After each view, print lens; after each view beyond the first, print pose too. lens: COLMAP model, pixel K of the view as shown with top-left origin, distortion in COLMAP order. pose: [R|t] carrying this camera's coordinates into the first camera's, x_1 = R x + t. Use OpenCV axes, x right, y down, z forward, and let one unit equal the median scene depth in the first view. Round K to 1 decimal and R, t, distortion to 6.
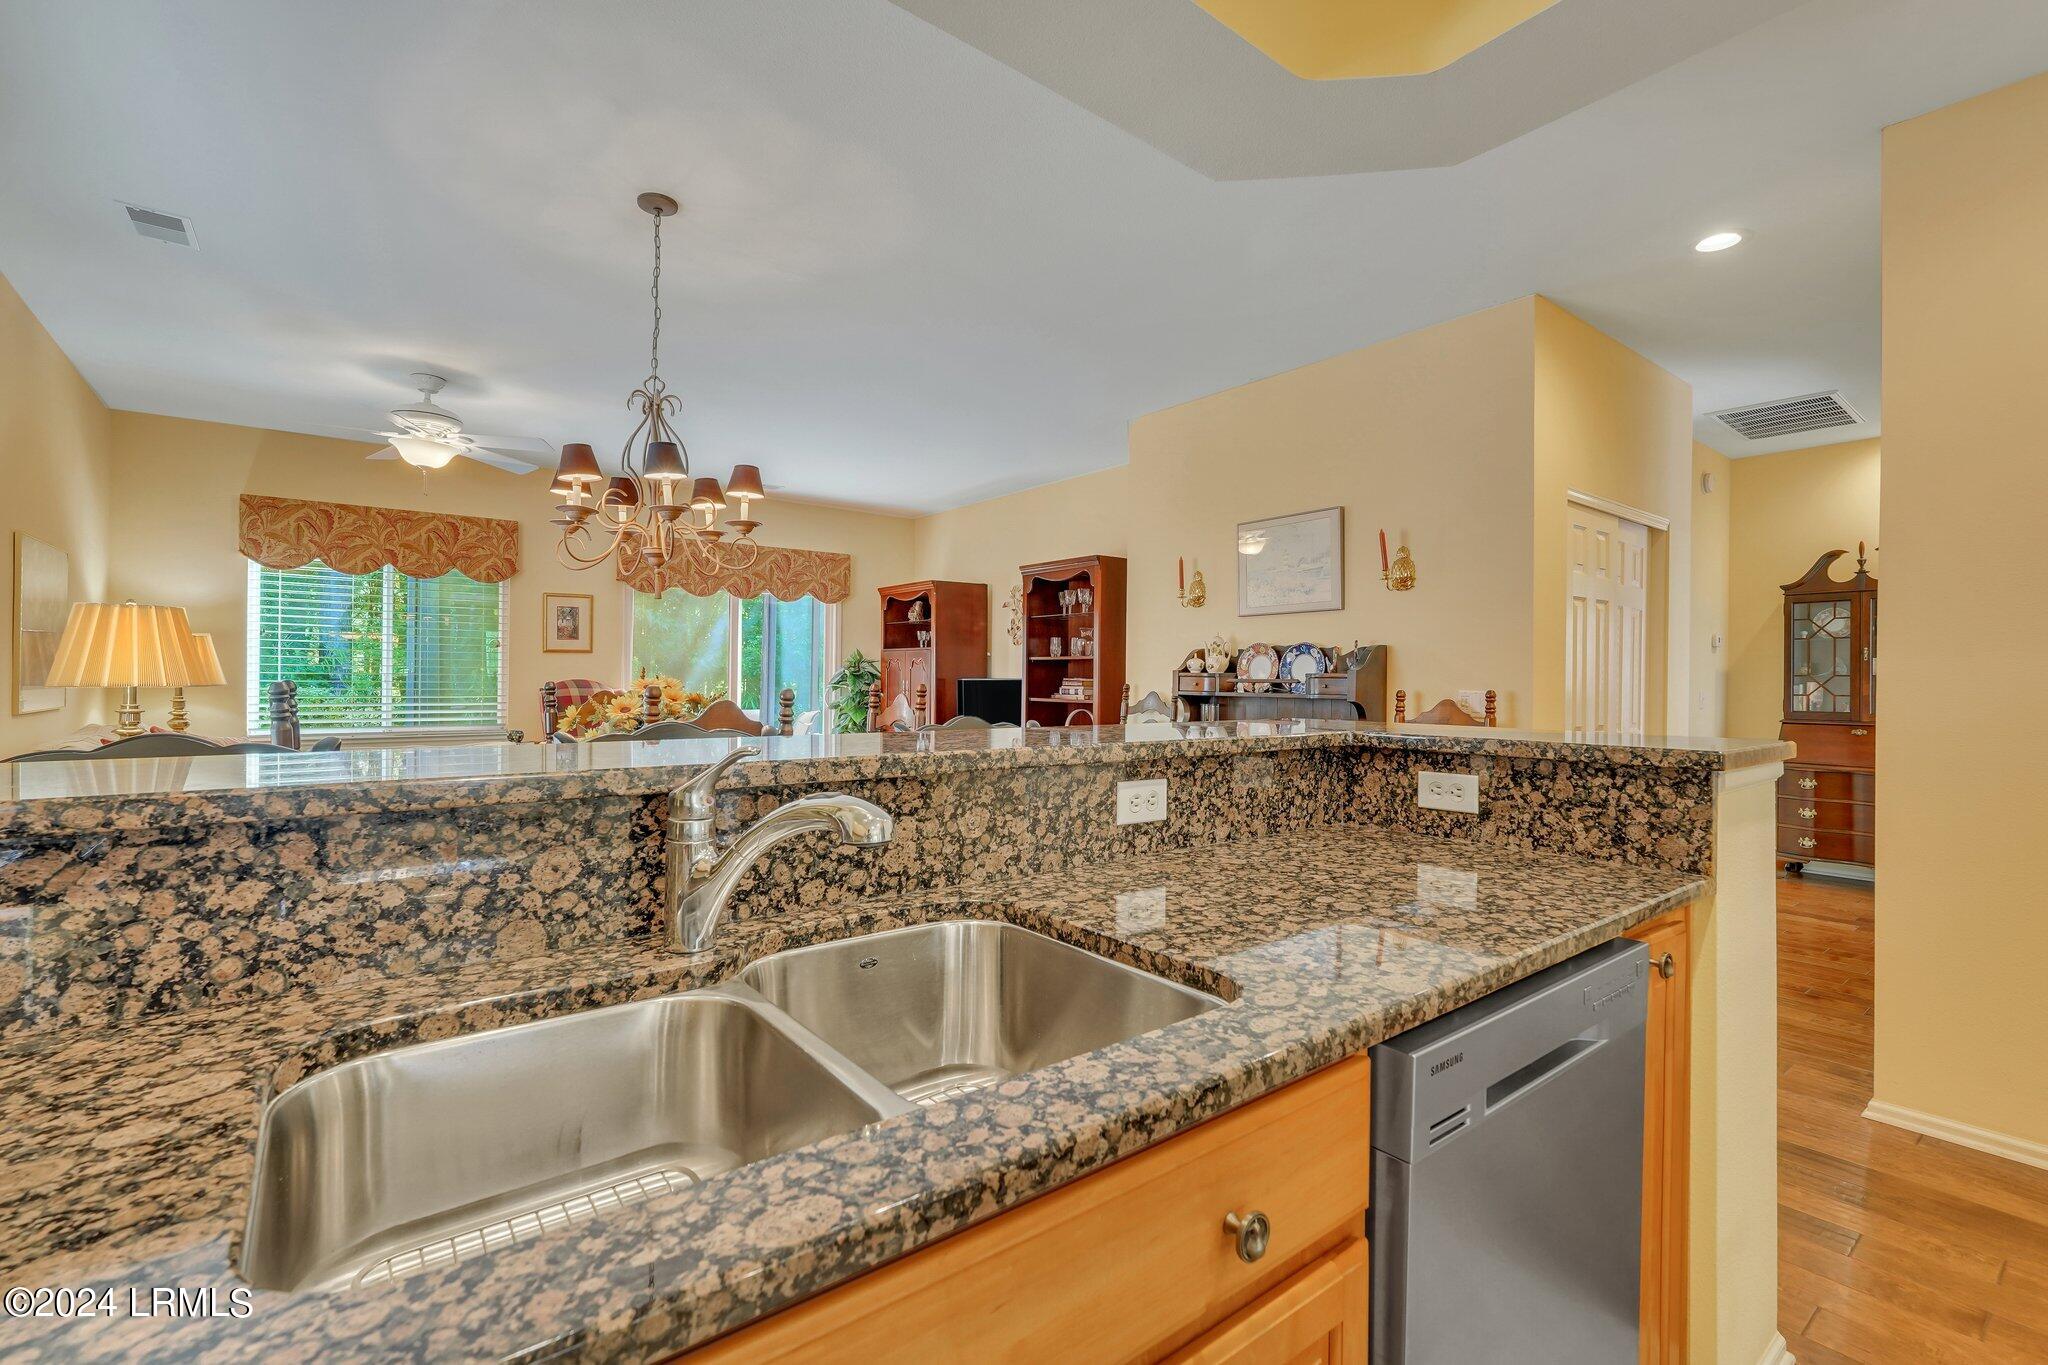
lens RADIAL K [[903.4, 0, 1017.6], [0, 903.4, 671.7], [0, 0, 1]] dist [-0.002390, 0.000147]
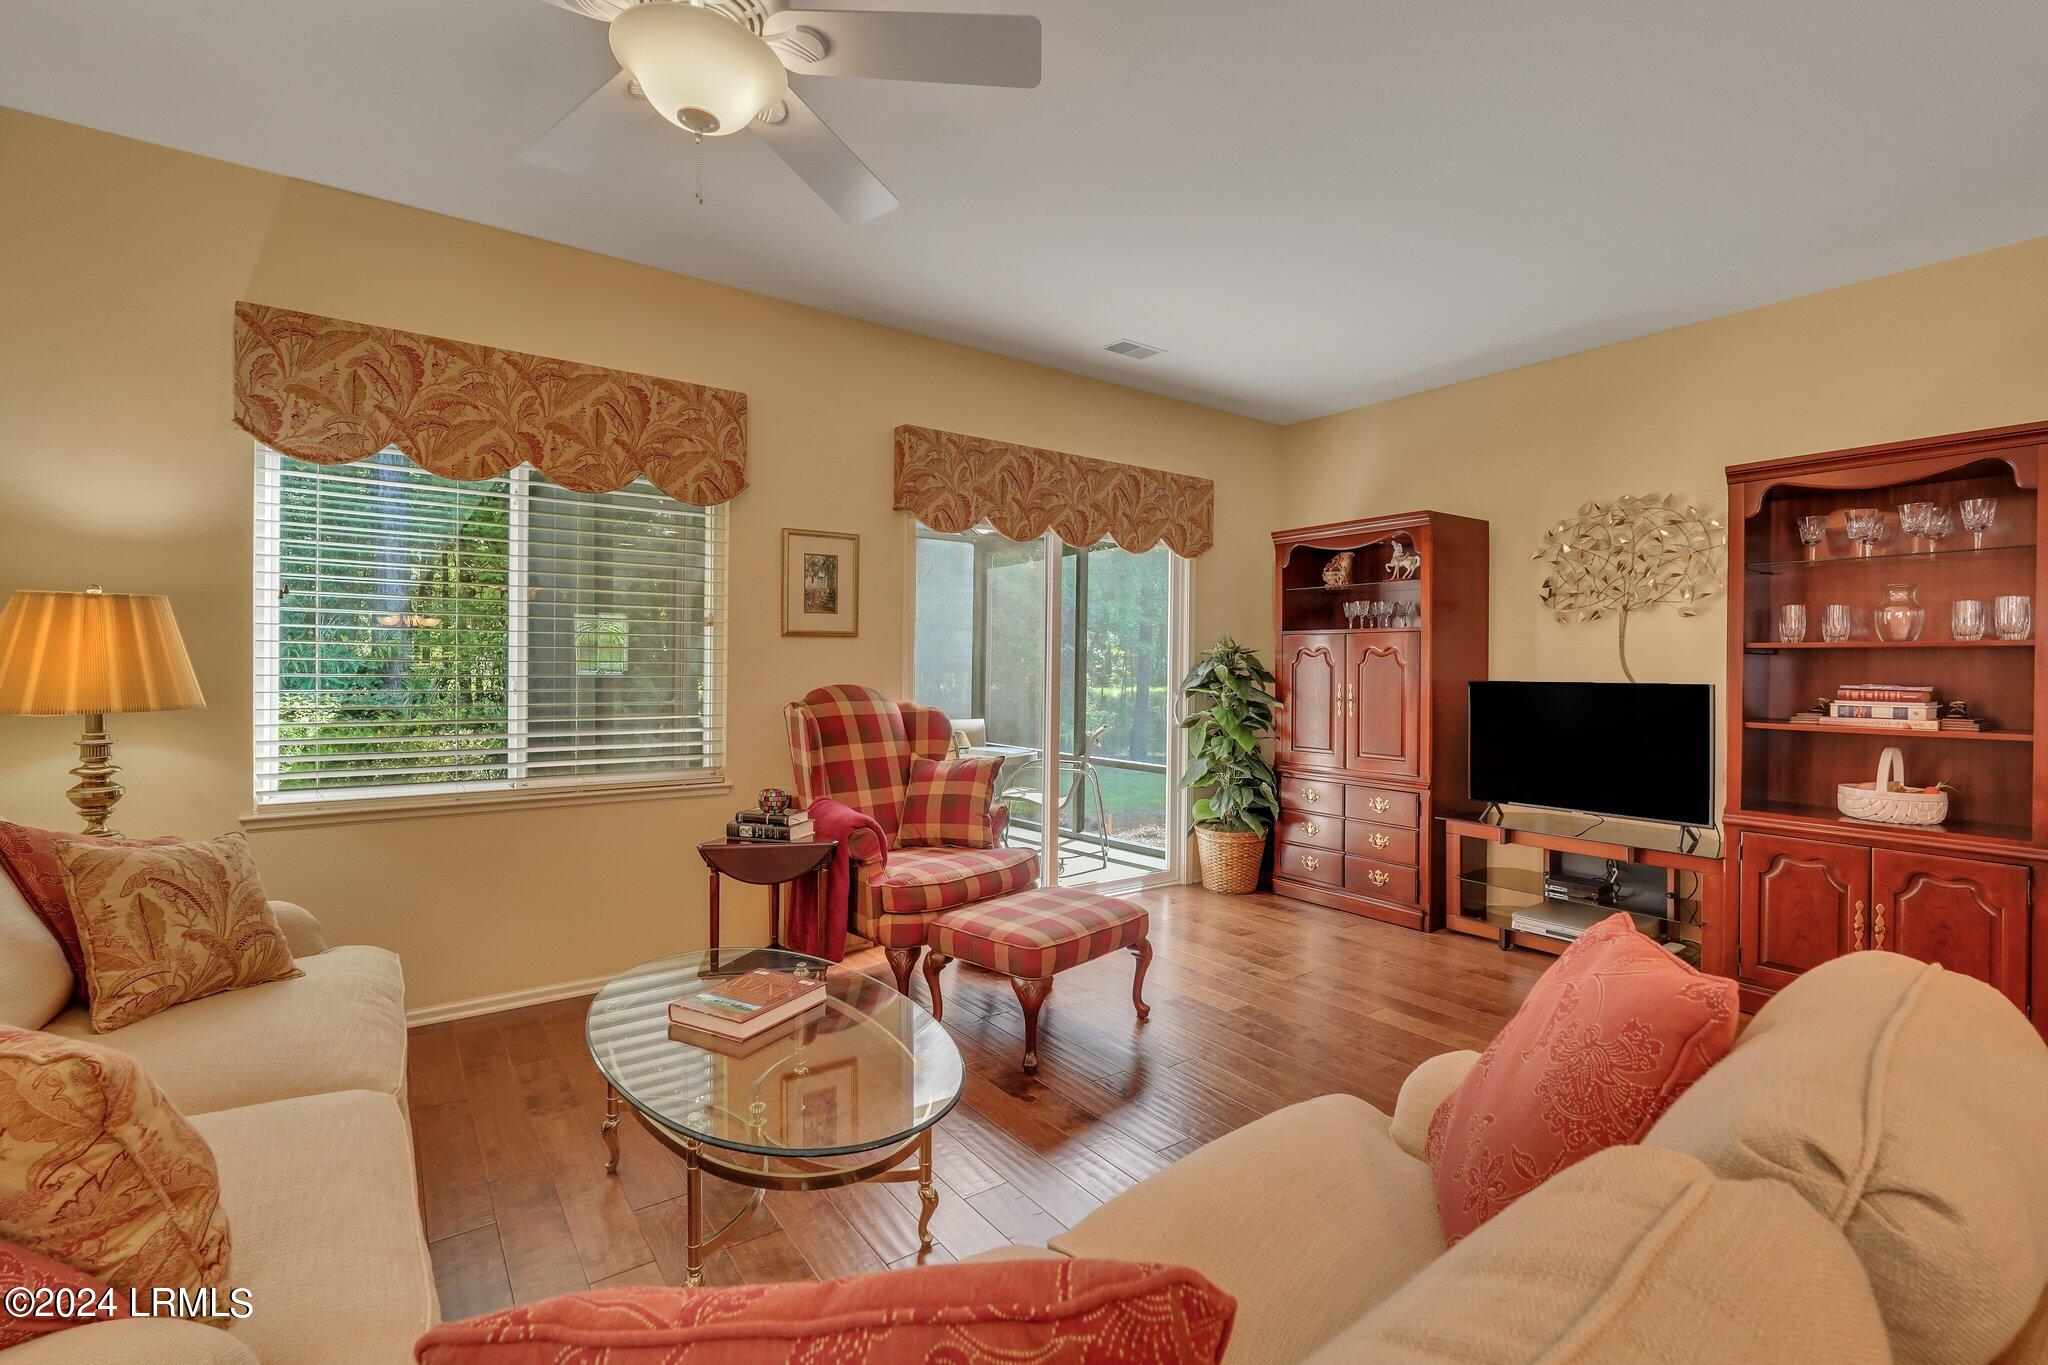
lens RADIAL K [[922.6, 0, 1024.4], [0, 922.6, 666.9], [0, 0, 1]] dist [0.000111, 0.000584]
pose [[0.999407, 0.000237, -0.034420, -0.389498], [-0.000018, 0.999980, 0.006365, -0.006401], [0.034421, -0.006360, 0.999387, 0.477586]]
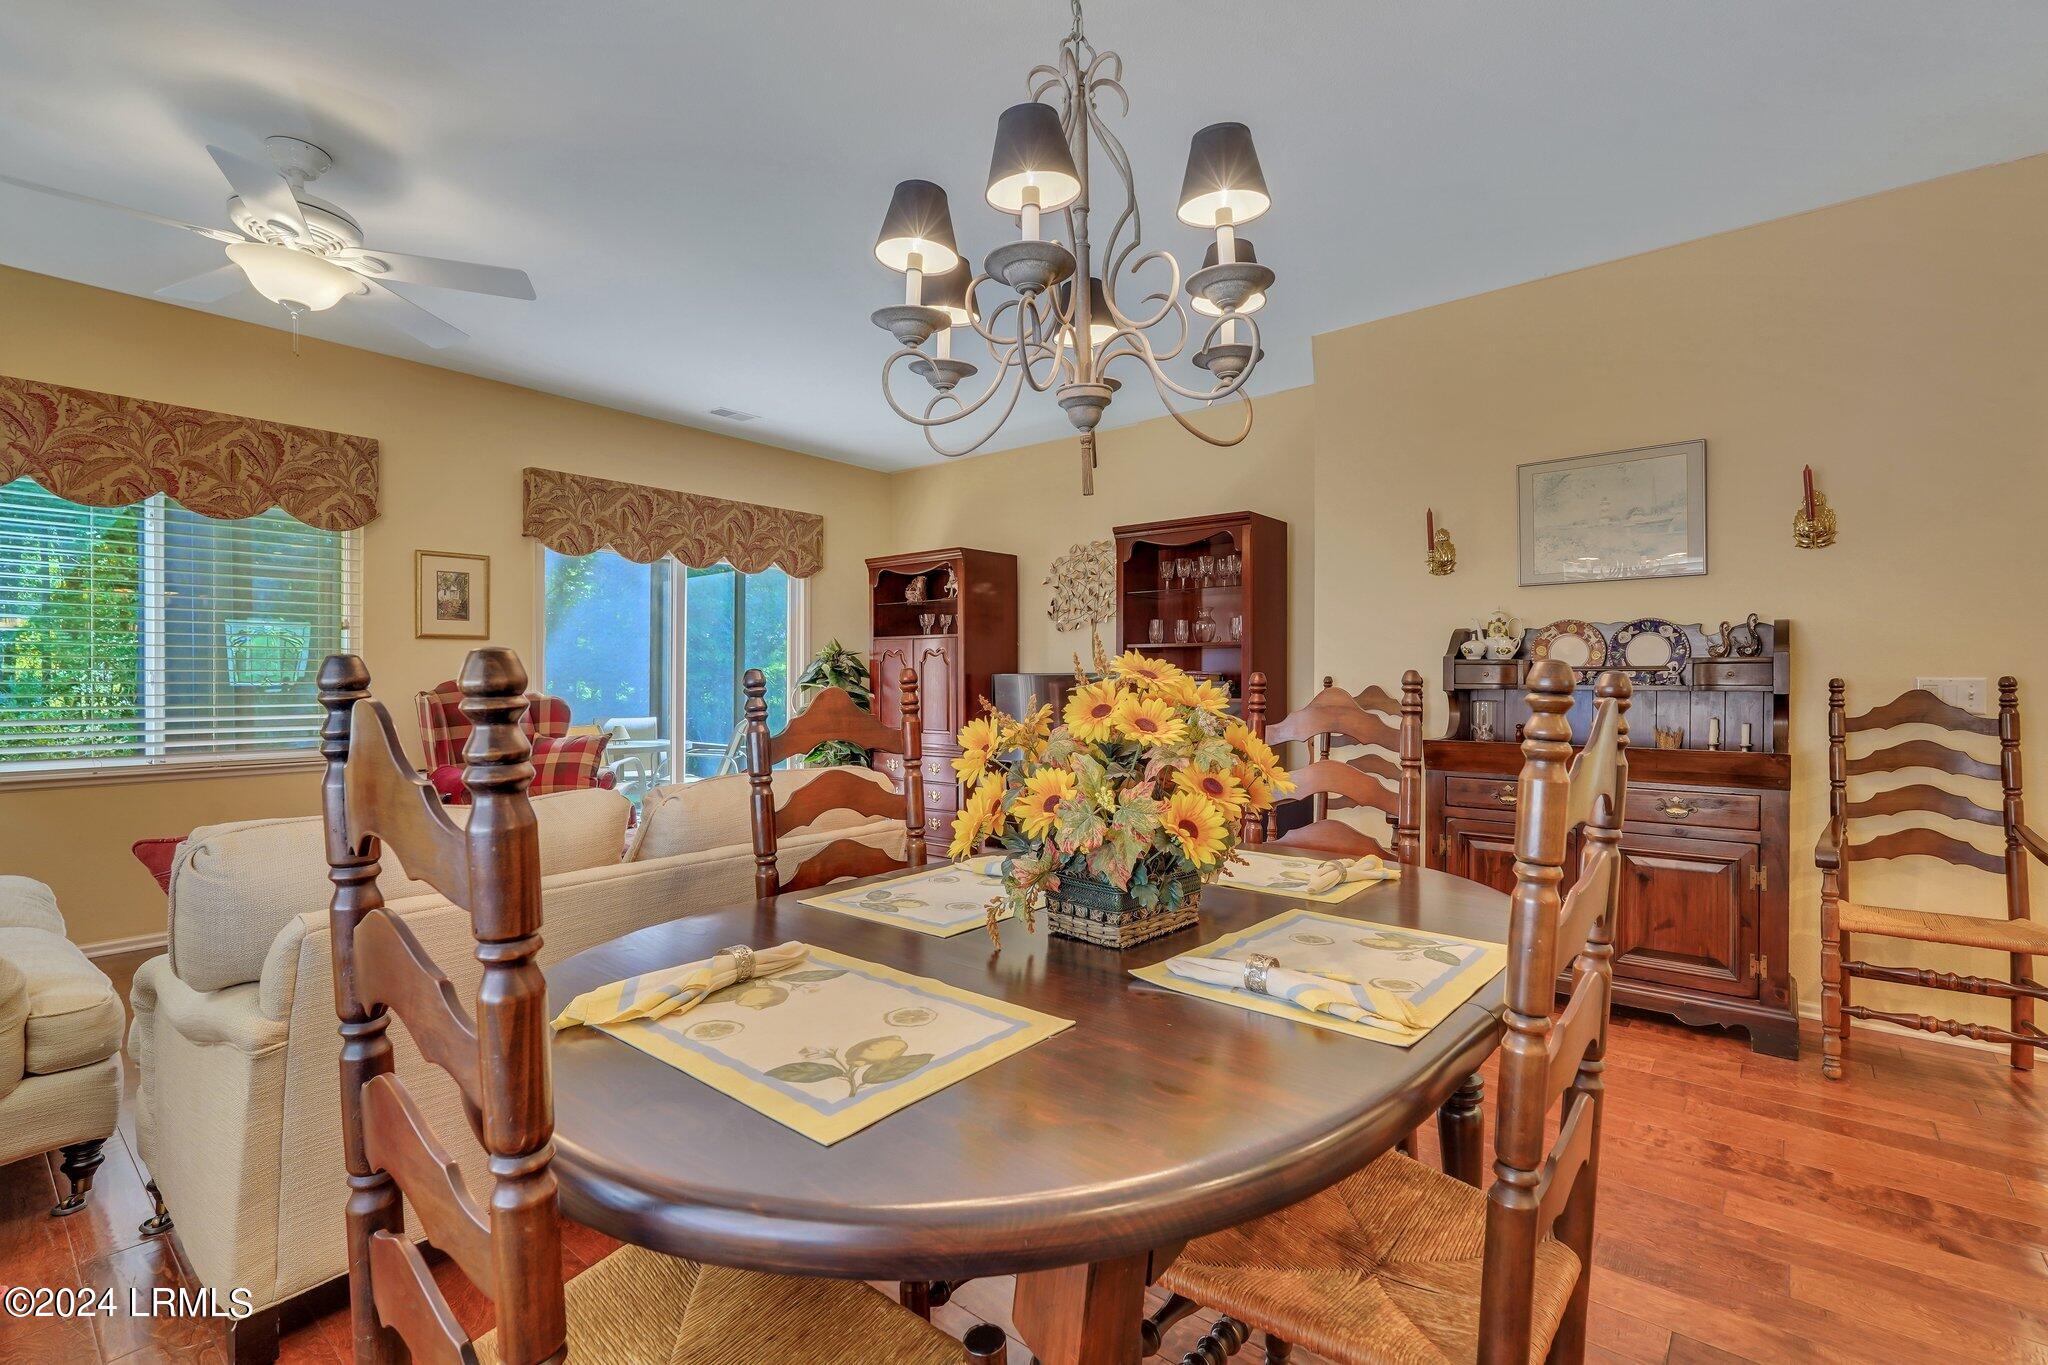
lens RADIAL K [[951.6, 0, 1018.6], [0, 951.6, 678.0], [0, 0, 1]] dist [0.016274, 0.000891]
pose [[0.977071, -0.007415, 0.212783, -0.260181], [0.006149, 0.999959, 0.006610, 0.006678], [-0.212823, -0.005150, 0.977077, 0.224296]]
